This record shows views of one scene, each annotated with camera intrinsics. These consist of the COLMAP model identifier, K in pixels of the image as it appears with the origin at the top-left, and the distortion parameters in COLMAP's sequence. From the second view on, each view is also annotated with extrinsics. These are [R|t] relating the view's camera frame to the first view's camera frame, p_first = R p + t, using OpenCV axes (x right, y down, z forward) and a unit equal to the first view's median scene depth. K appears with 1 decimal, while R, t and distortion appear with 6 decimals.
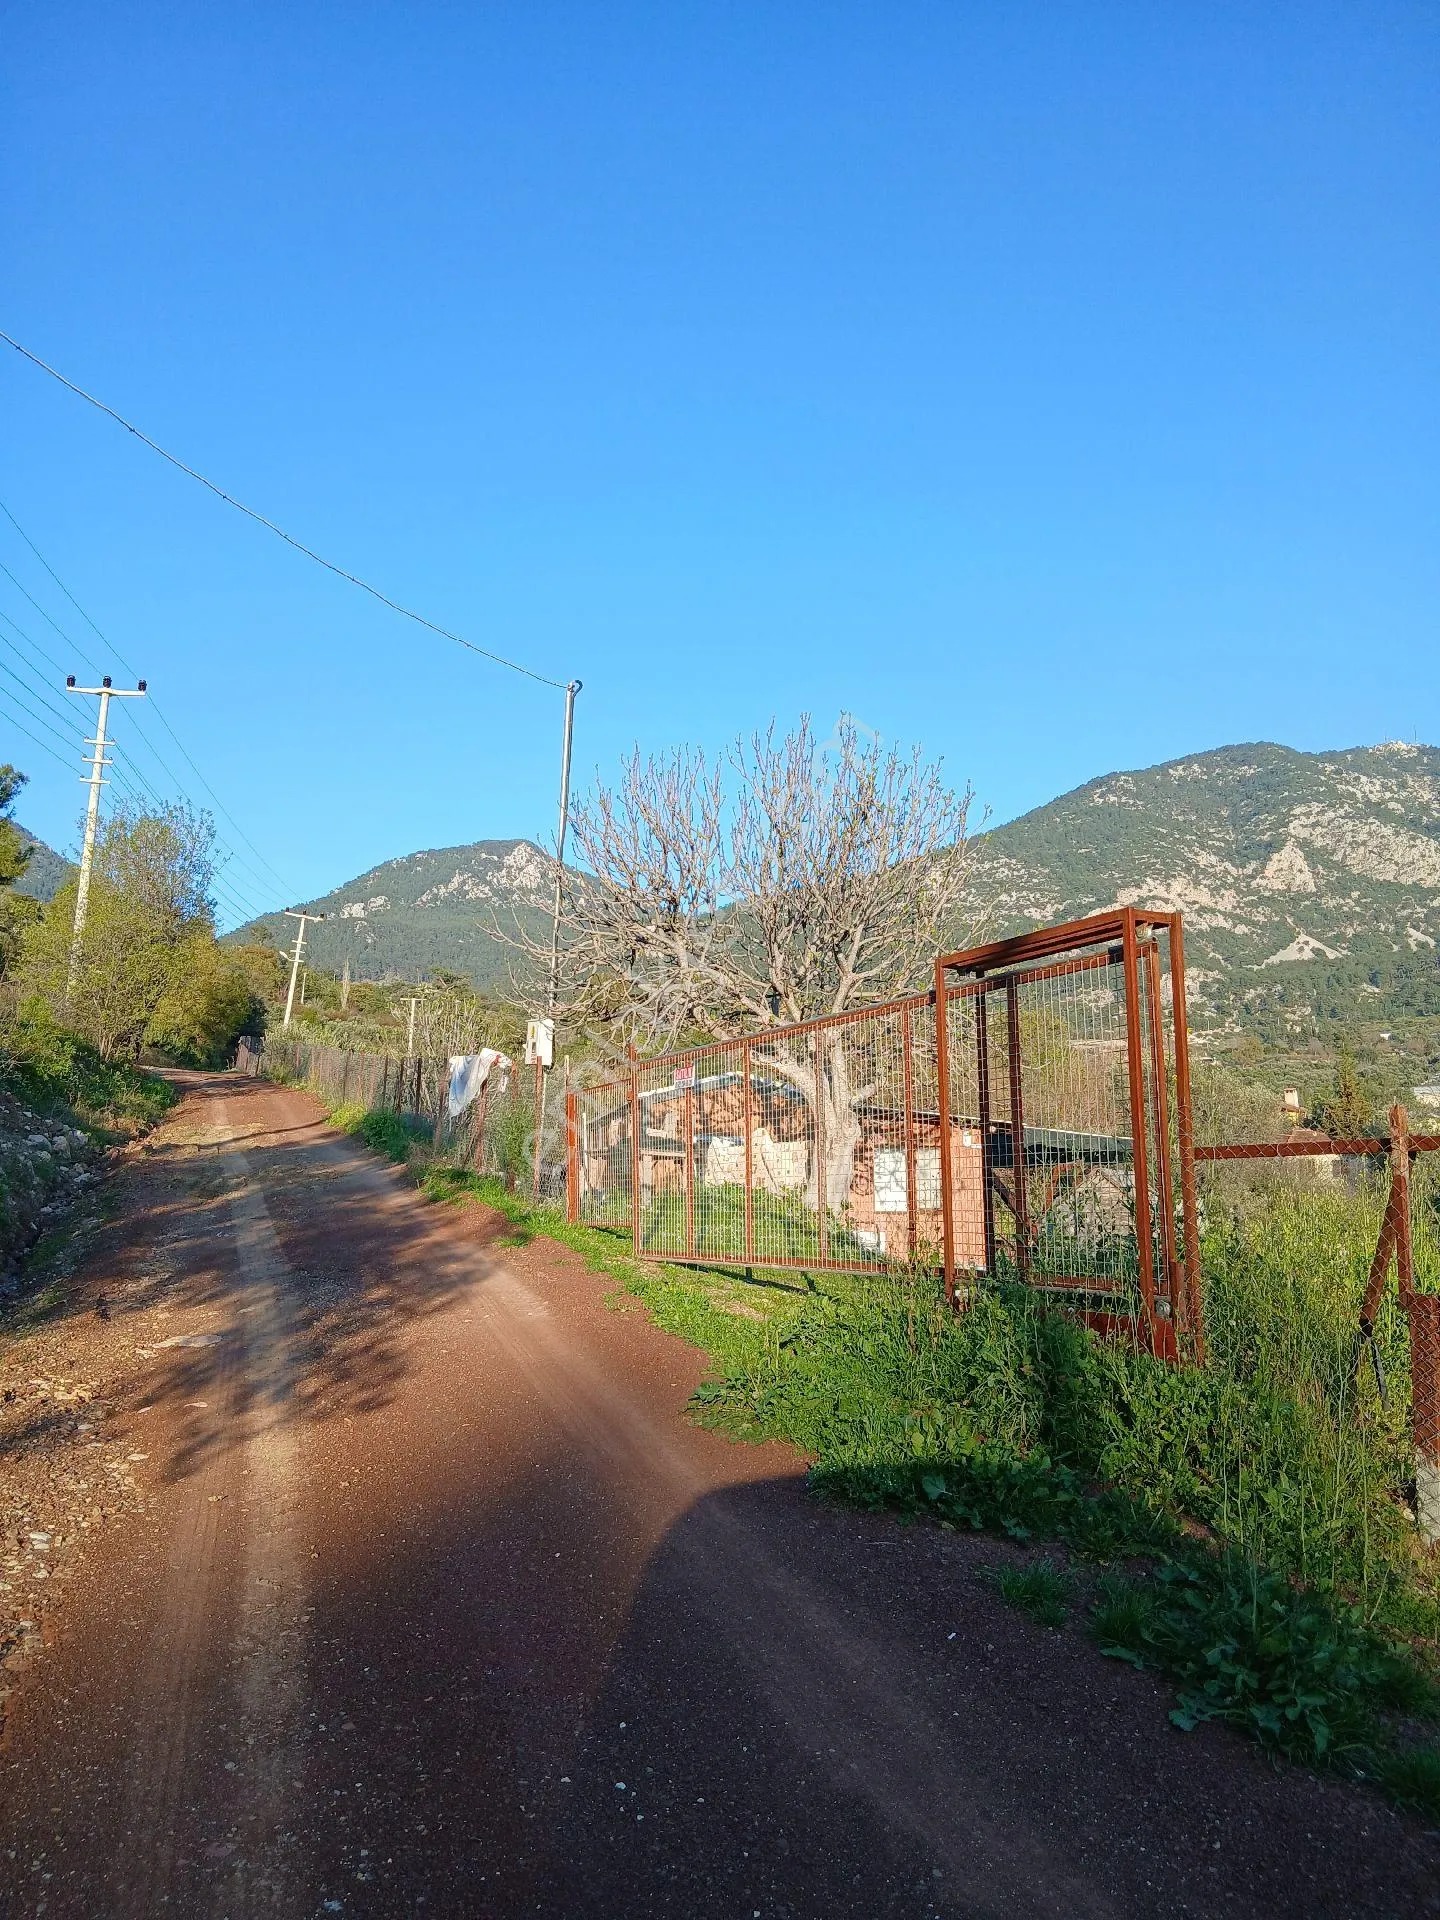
lens RADIAL K [[1449.7, 0, 720.0], [0, 1449.7, 960.0], [0, 0, 1]] dist [0.105045, -0.178488]
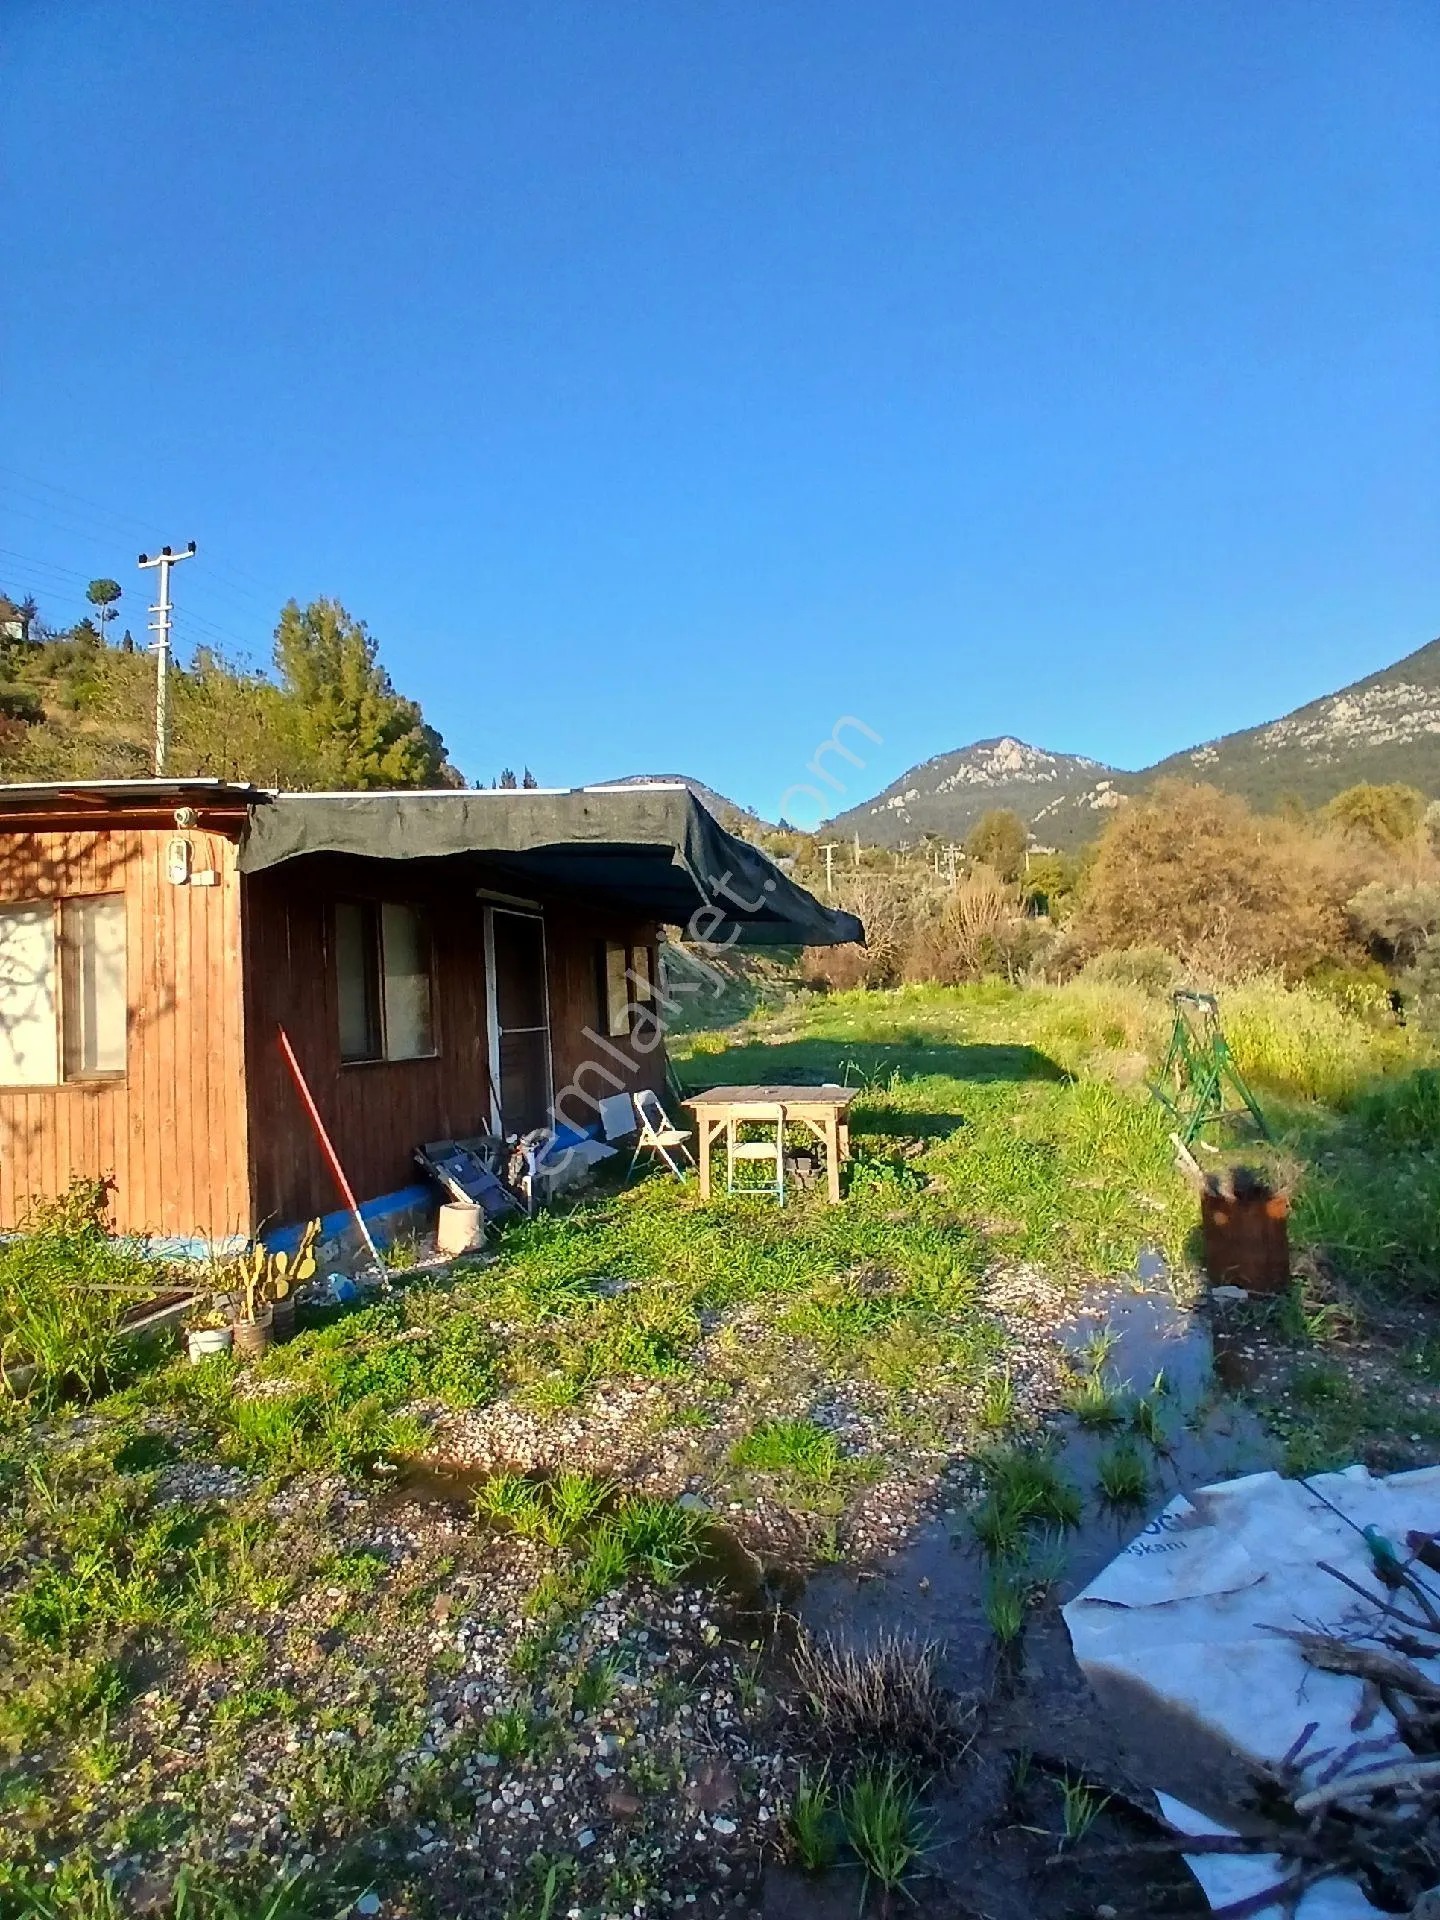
lens RADIAL K [[968.5, 0, 728.0], [0, 968.5, 966.0], [0, 0, 1]] dist [0.012053, -0.054656]
pose [[0.904709, -0.069778, -0.420277, 0.533634], [0.127458, 0.985644, 0.110728, 0.197542], [0.406517, -0.153744, 0.900614, 1.223403]]
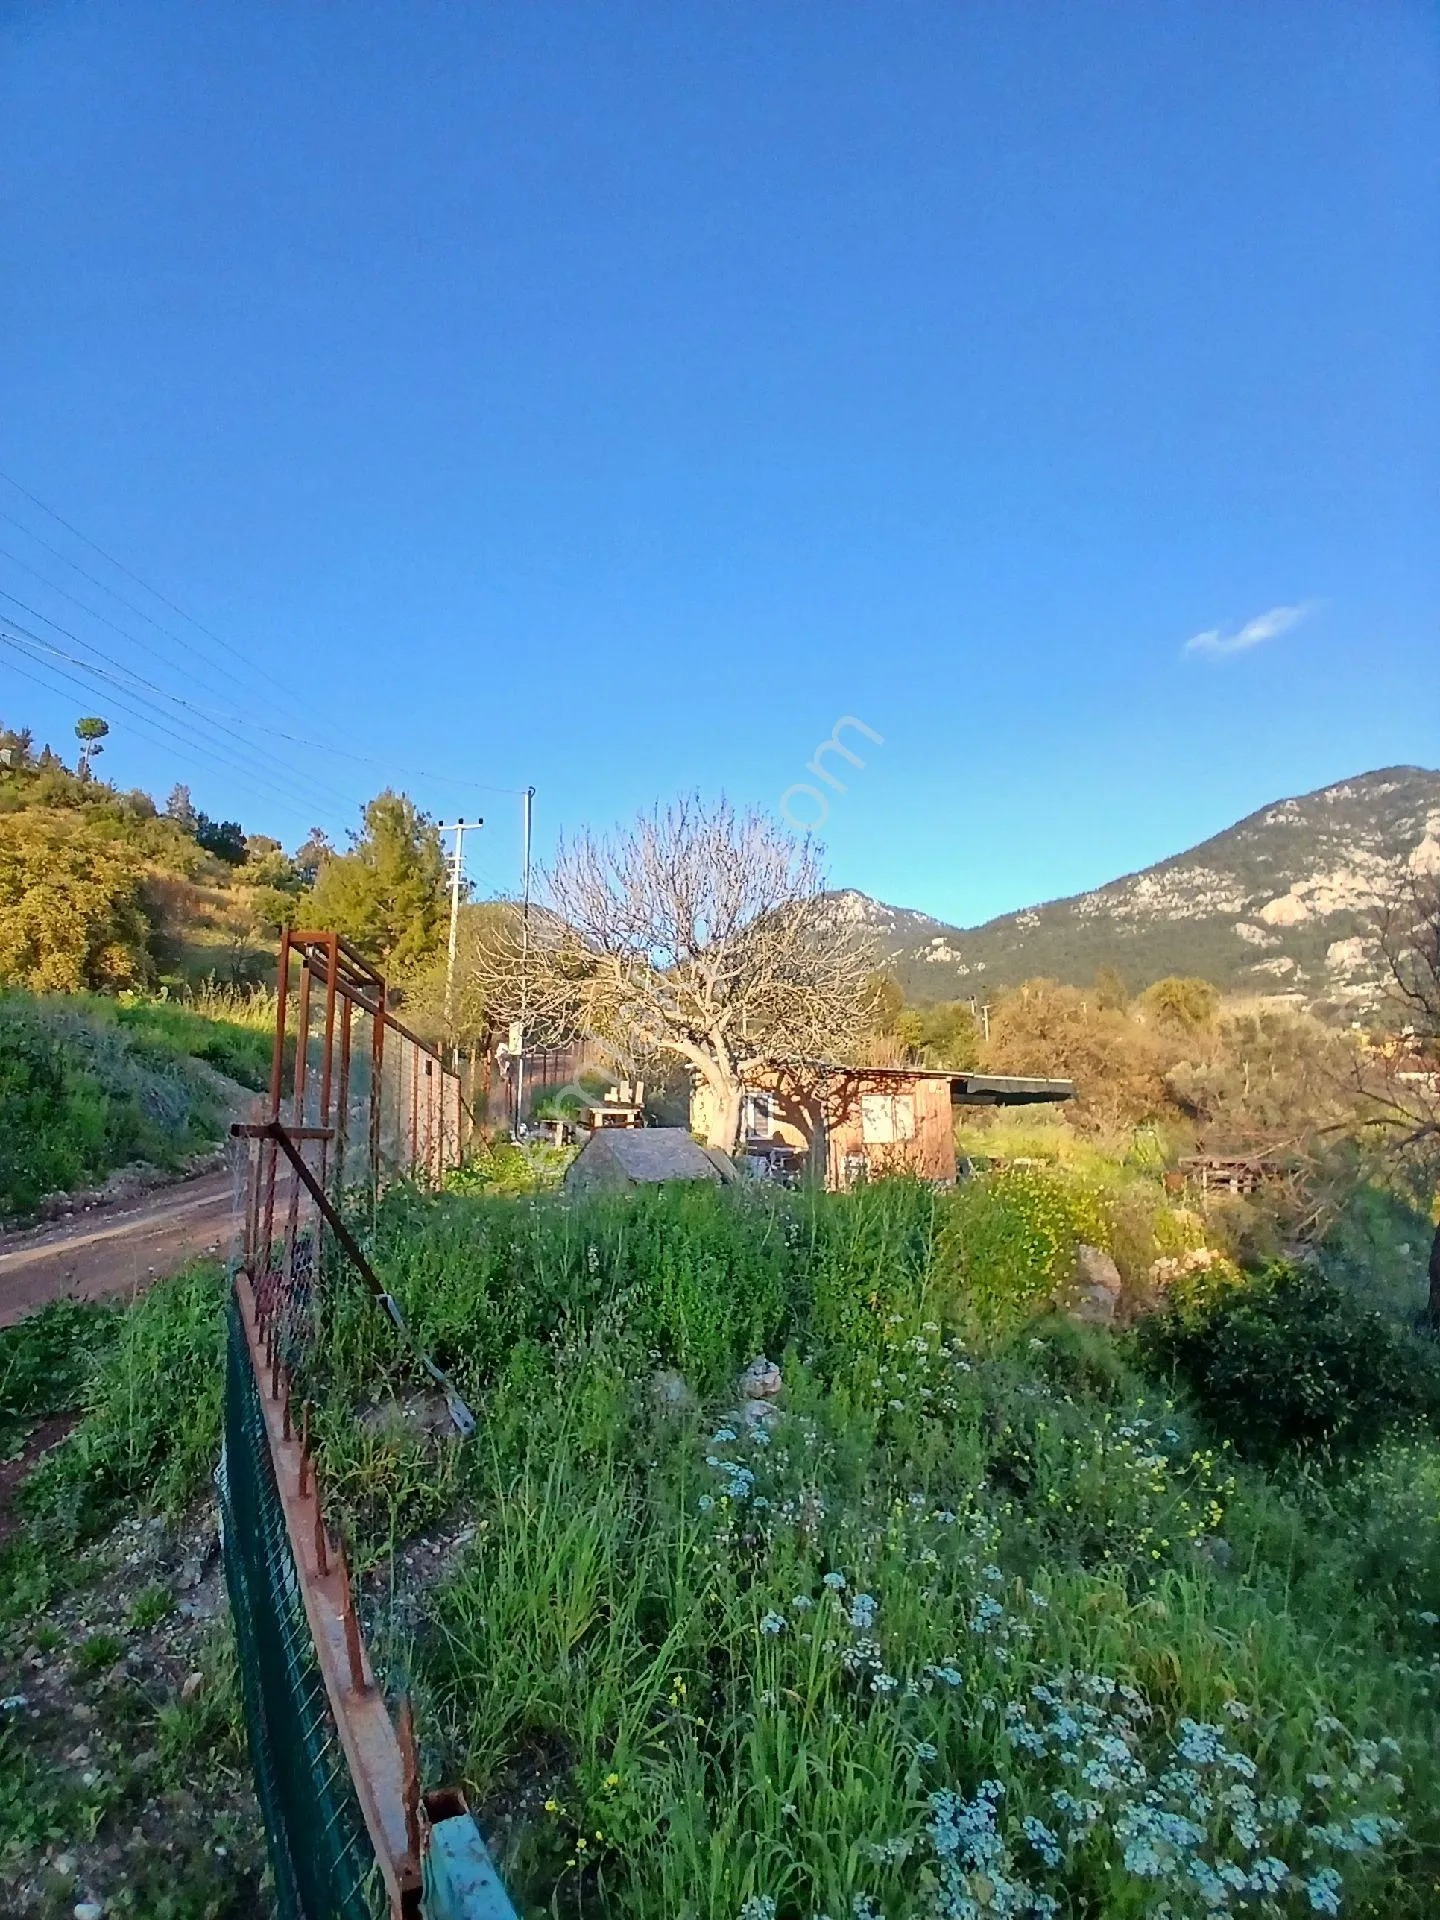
lens RADIAL K [[962.3, 0, 727.2], [0, 962.3, 971.6], [0, 0, 1]] dist [0.012404, -0.055469]
pose [[0.961315, -0.070994, -0.266147, 0.326879], [0.072024, 0.997385, -0.005903, 0.009191], [0.265870, -0.013495, 0.963914, 0.119423]]
